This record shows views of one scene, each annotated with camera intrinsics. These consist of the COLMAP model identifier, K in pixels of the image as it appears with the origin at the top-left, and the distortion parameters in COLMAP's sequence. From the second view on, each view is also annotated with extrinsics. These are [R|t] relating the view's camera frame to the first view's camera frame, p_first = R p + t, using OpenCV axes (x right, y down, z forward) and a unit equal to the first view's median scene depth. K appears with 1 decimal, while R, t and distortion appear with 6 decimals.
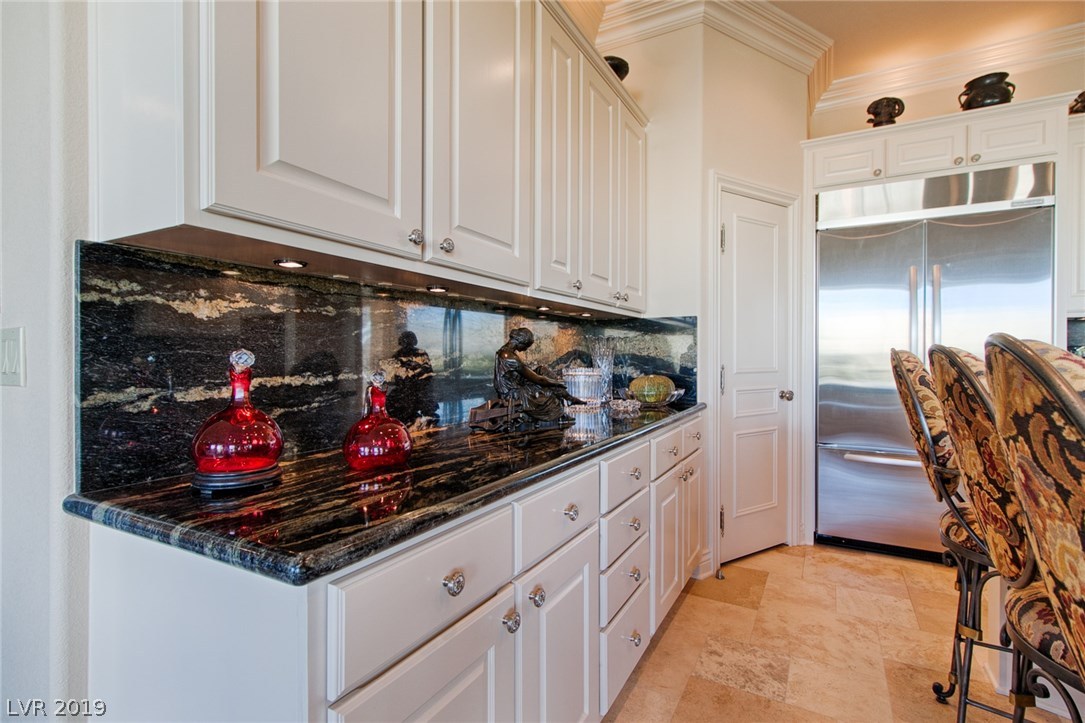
lens RADIAL K [[508.4, 0, 547.7], [0, 508.4, 358.6], [0, 0, 1]] dist [0.001810, 0.000144]
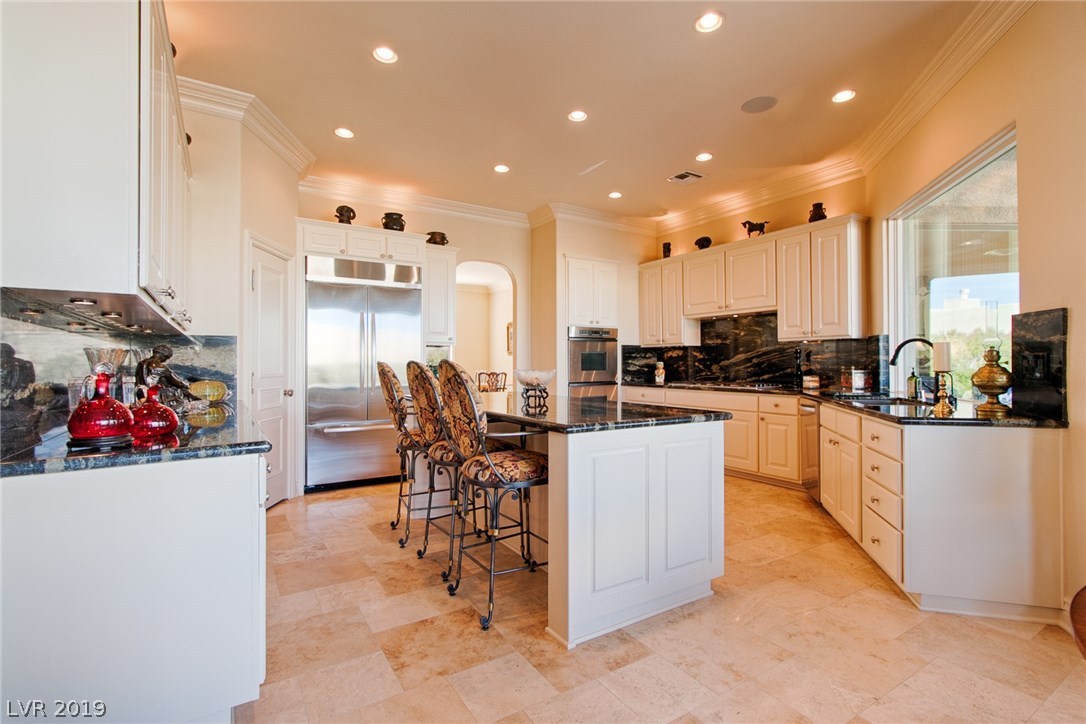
lens RADIAL K [[508.8, 0, 548.2], [0, 508.8, 359.1], [0, 0, 1]] dist [0.001810, 0.000144]
pose [[0.472663, 0.008585, 0.881202, -0.482562], [0.007899, 0.999871, -0.013978, 0.003016], [-0.881208, 0.013567, 0.472534, -0.347271]]
